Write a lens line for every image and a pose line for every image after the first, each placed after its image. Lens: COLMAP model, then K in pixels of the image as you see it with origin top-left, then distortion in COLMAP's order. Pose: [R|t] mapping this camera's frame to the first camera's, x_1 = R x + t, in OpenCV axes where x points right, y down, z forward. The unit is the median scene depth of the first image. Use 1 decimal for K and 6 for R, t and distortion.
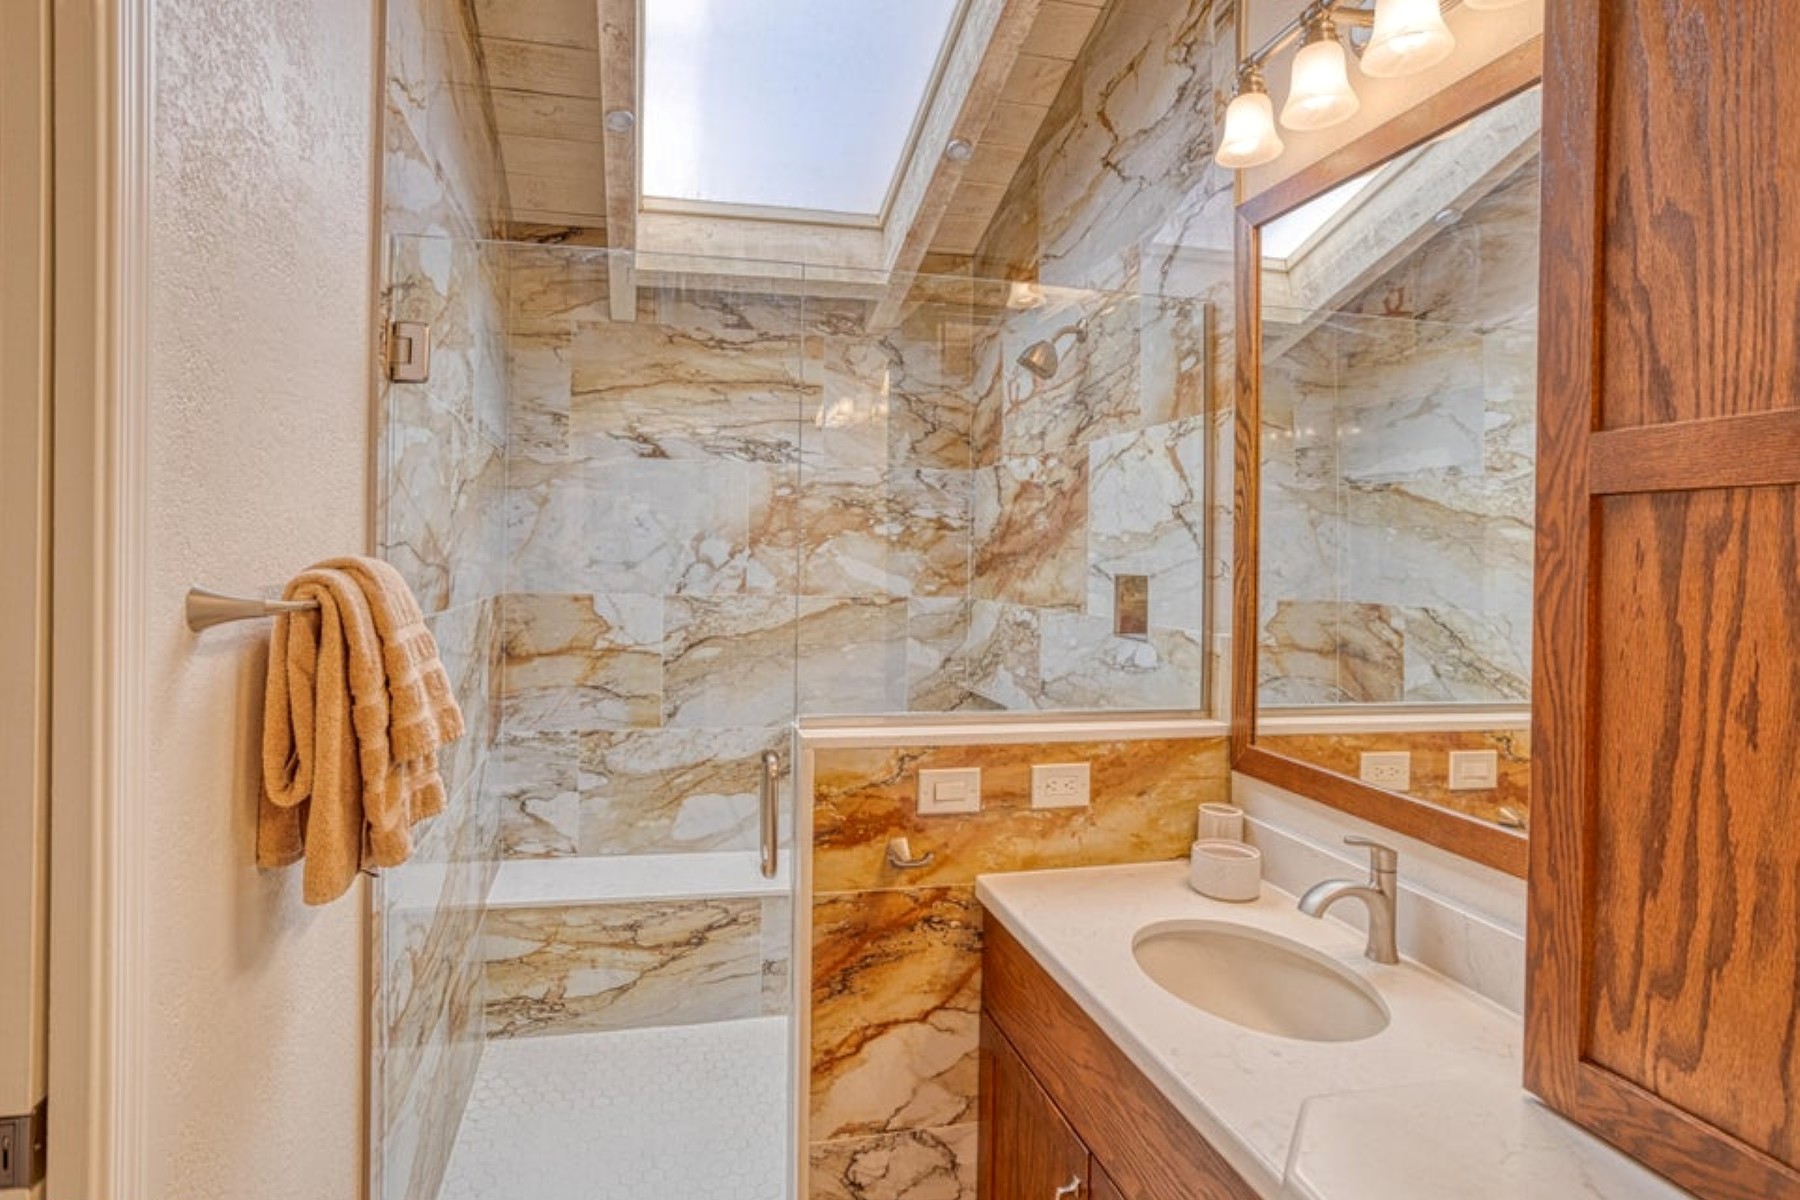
lens RADIAL K [[881.4, 0, 906.1], [0, 881.4, 560.4], [0, 0, 1]] dist [-0.037889, 0.012514]
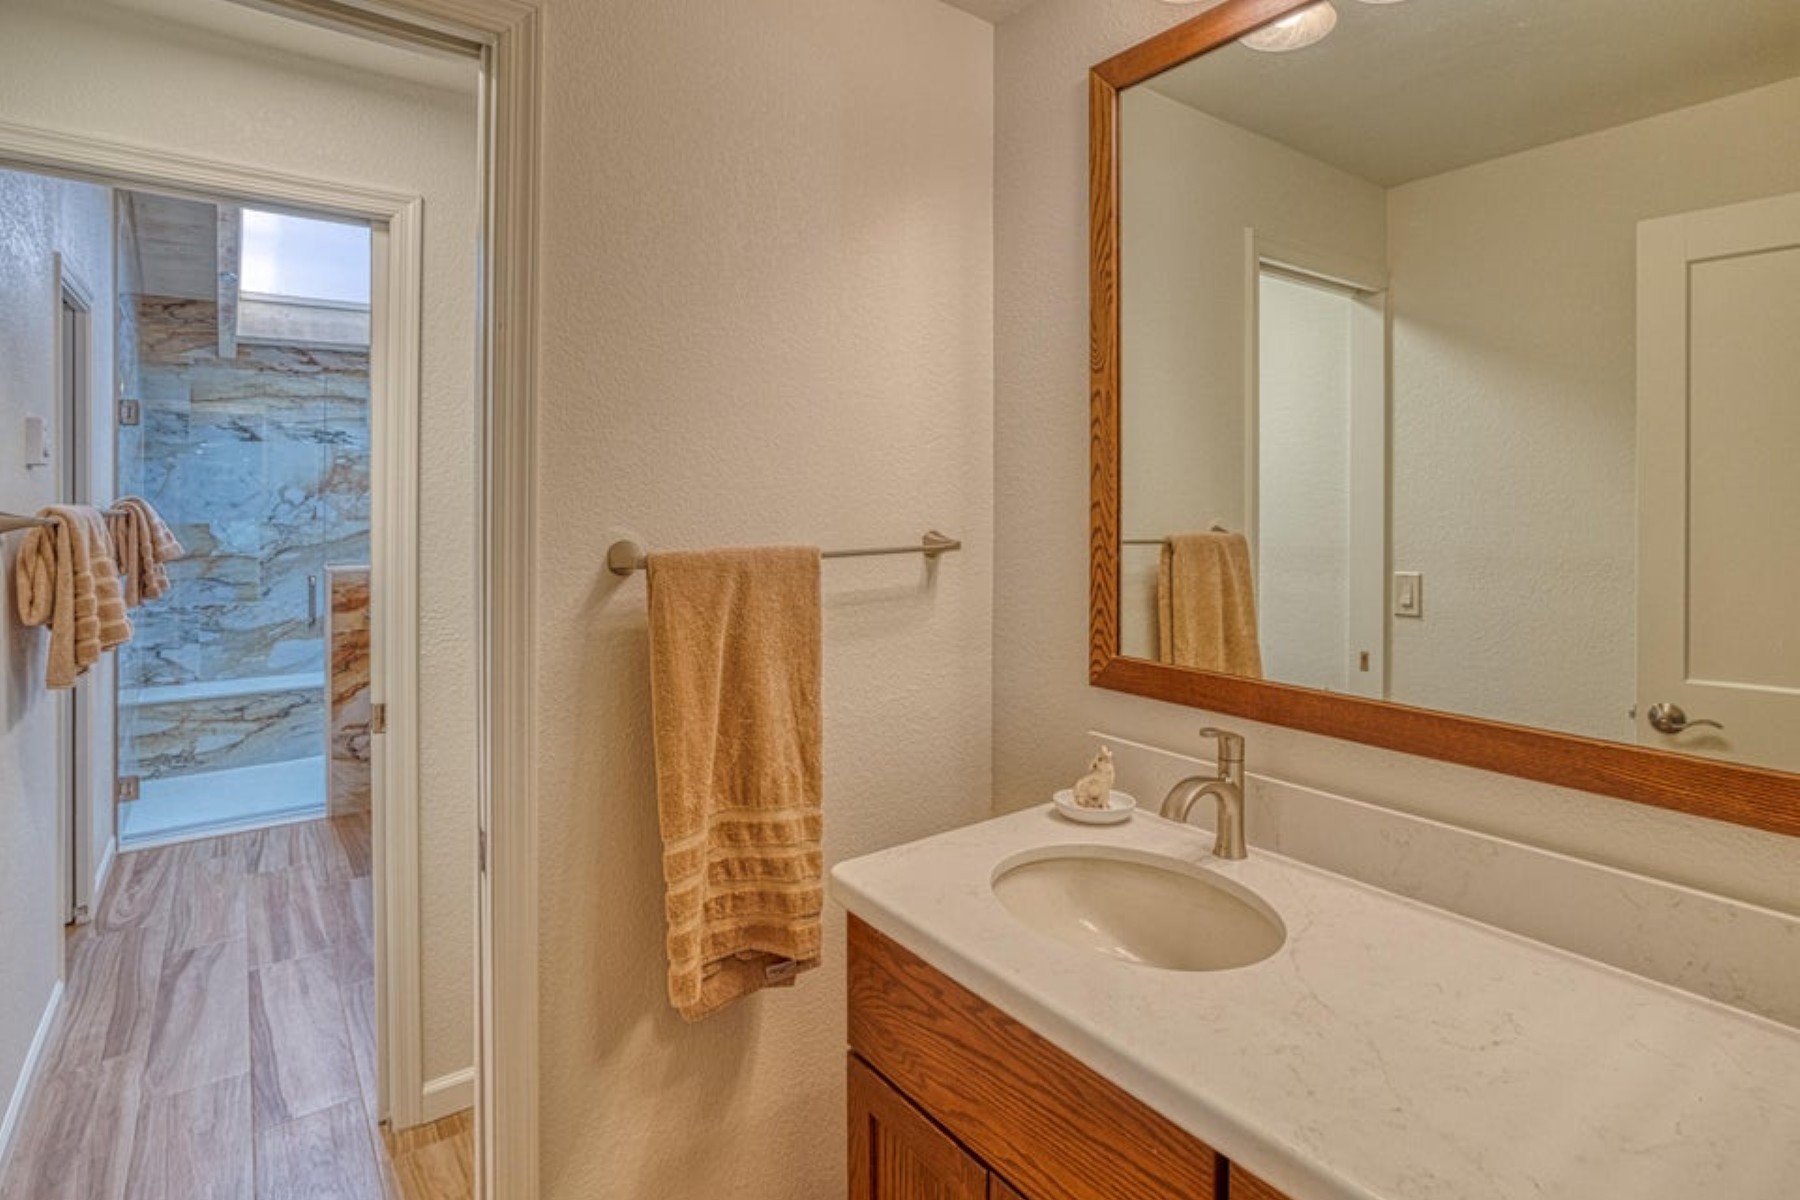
lens RADIAL K [[881.4, 0, 922.9], [0, 881.4, 493.7], [0, 0, 1]] dist [-0.037889, 0.012514]
pose [[0.926366, -0.015736, 0.376296, 0.314512], [0.020070, 0.999770, -0.007602, 0.024794], [-0.376090, 0.014595, 0.926468, -1.143796]]
